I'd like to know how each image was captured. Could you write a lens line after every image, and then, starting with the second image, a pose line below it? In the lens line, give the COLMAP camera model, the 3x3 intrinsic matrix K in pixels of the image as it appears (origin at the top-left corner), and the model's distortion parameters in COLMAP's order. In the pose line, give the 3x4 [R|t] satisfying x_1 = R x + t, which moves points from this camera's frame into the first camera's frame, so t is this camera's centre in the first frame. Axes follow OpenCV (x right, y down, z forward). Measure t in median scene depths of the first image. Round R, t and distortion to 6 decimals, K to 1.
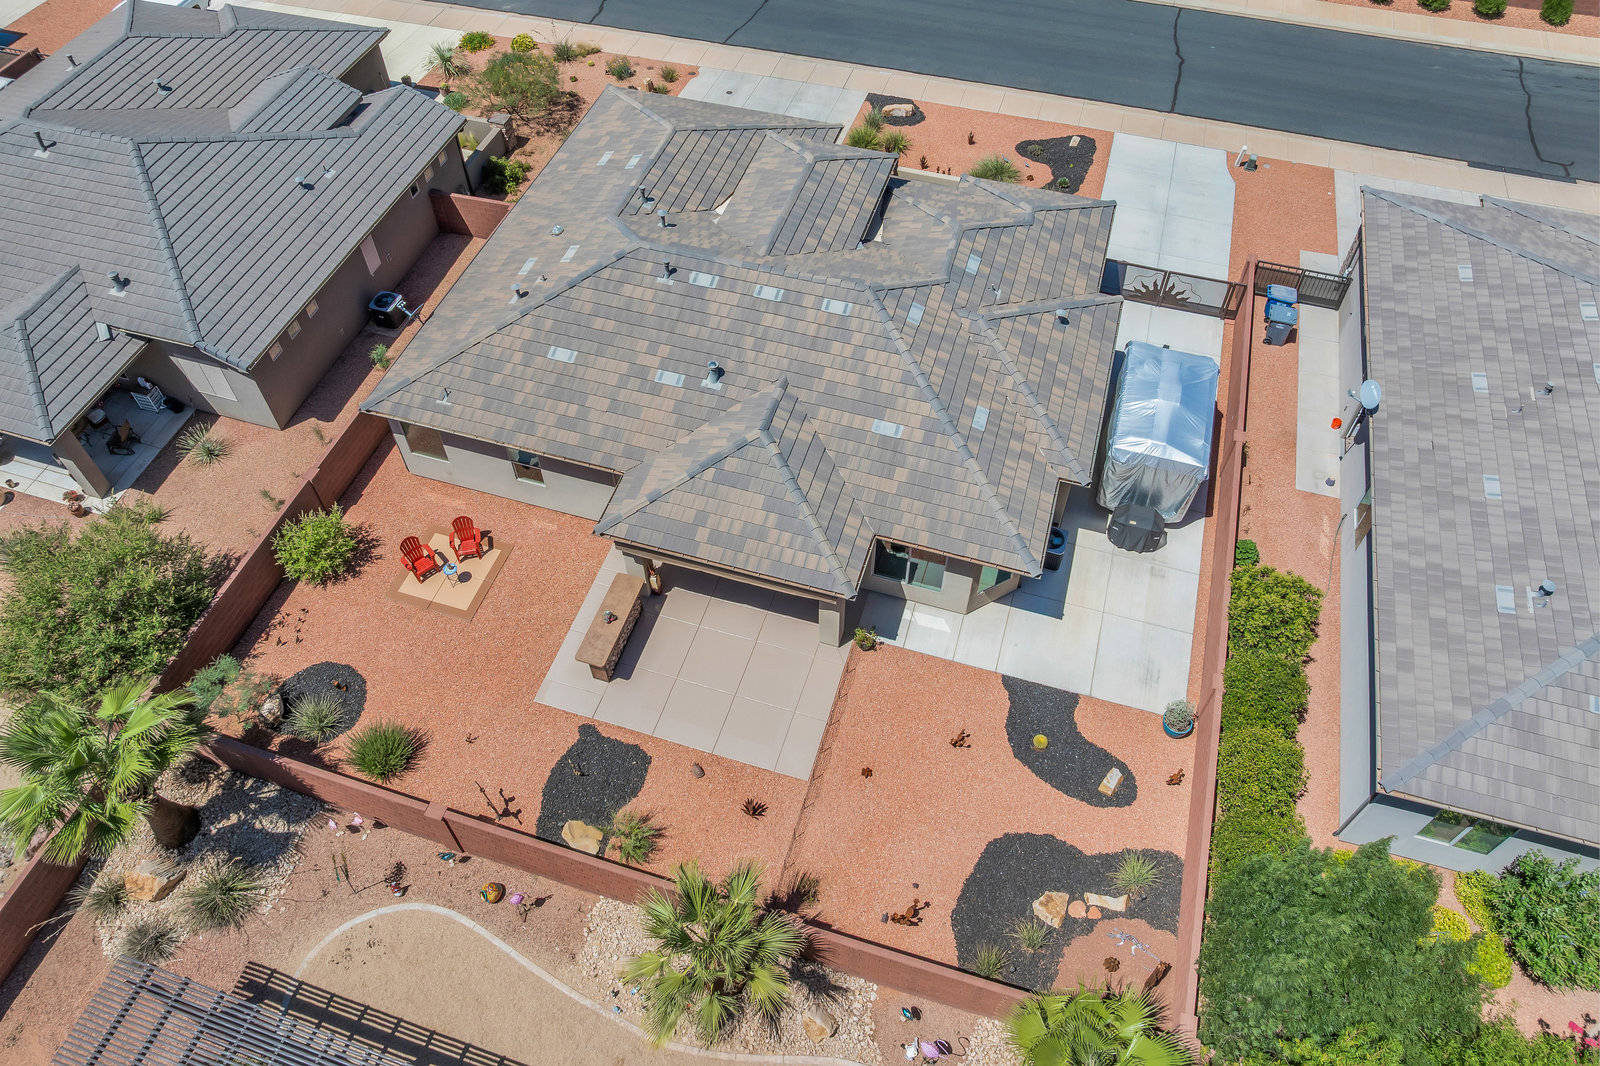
lens RADIAL K [[1154.6, 0, 793.8], [0, 1154.6, 525.5], [0, 0, 1]] dist [-0.069464, 0.034385]
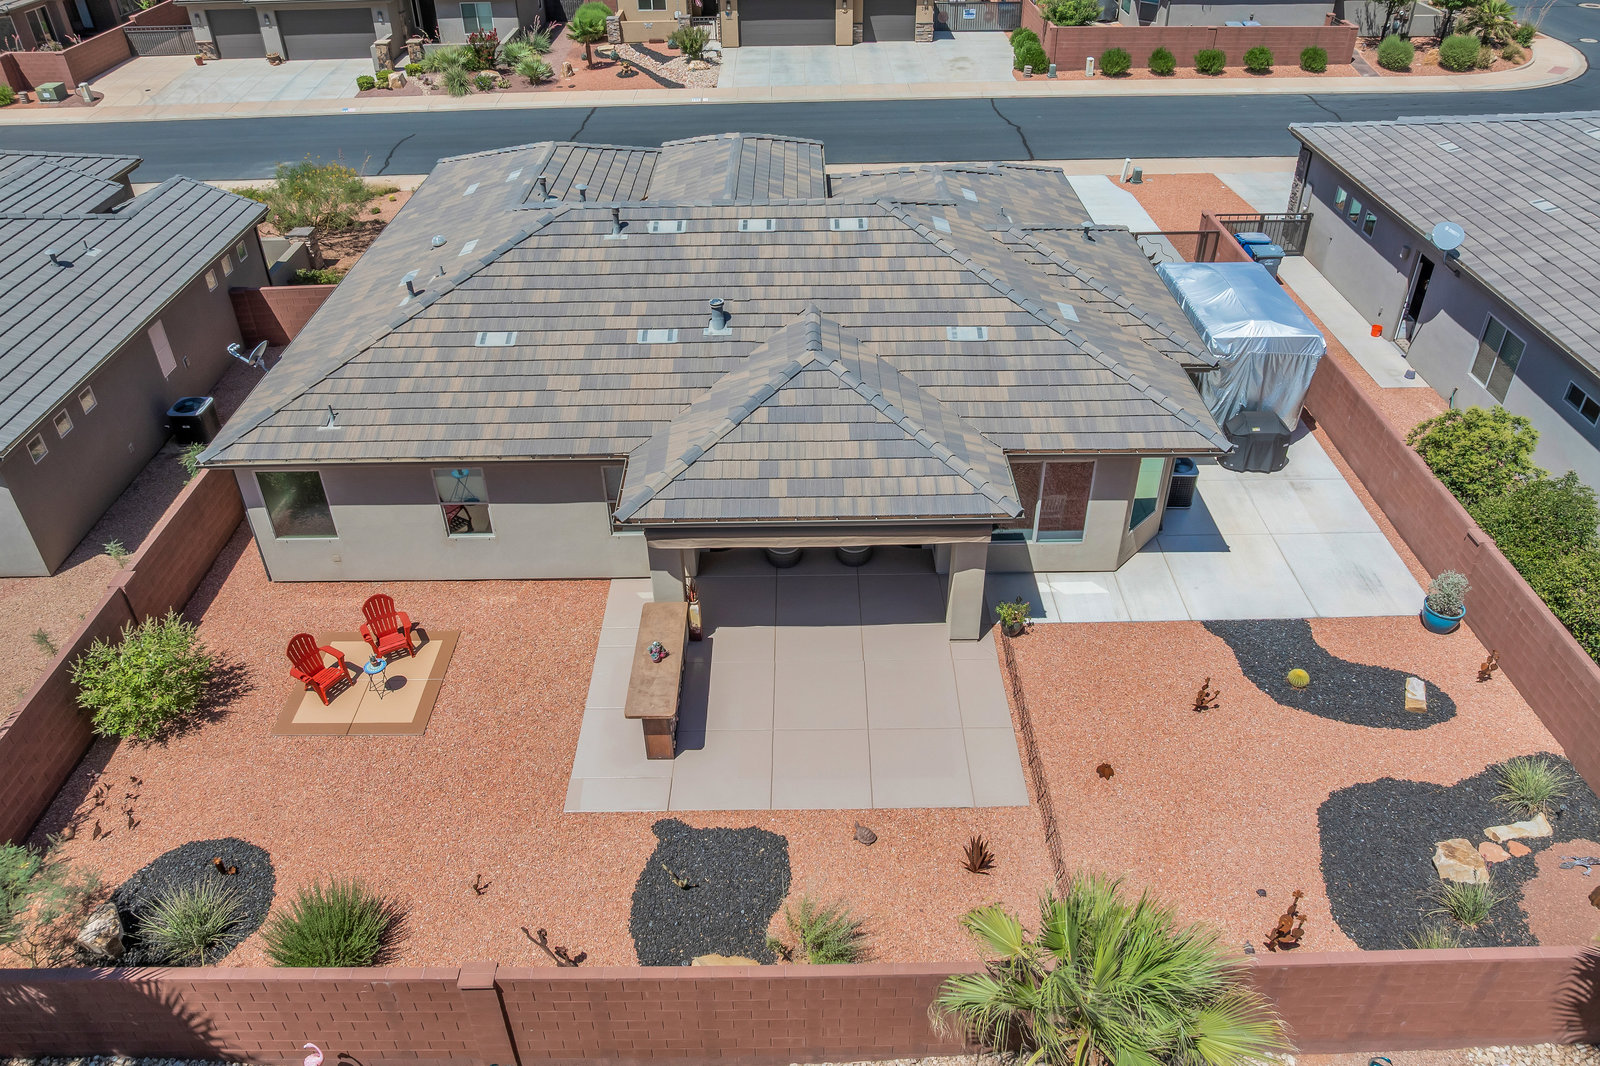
lens RADIAL K [[1154.6, 0, 802.7], [0, 1154.6, 534.4], [0, 0, 1]] dist [-0.069464, 0.034385]
pose [[0.950093, -0.182495, 0.253018, -0.224920], [0.249163, 0.931945, -0.263432, 0.200393], [-0.187724, 0.313328, 0.930906, 0.344718]]
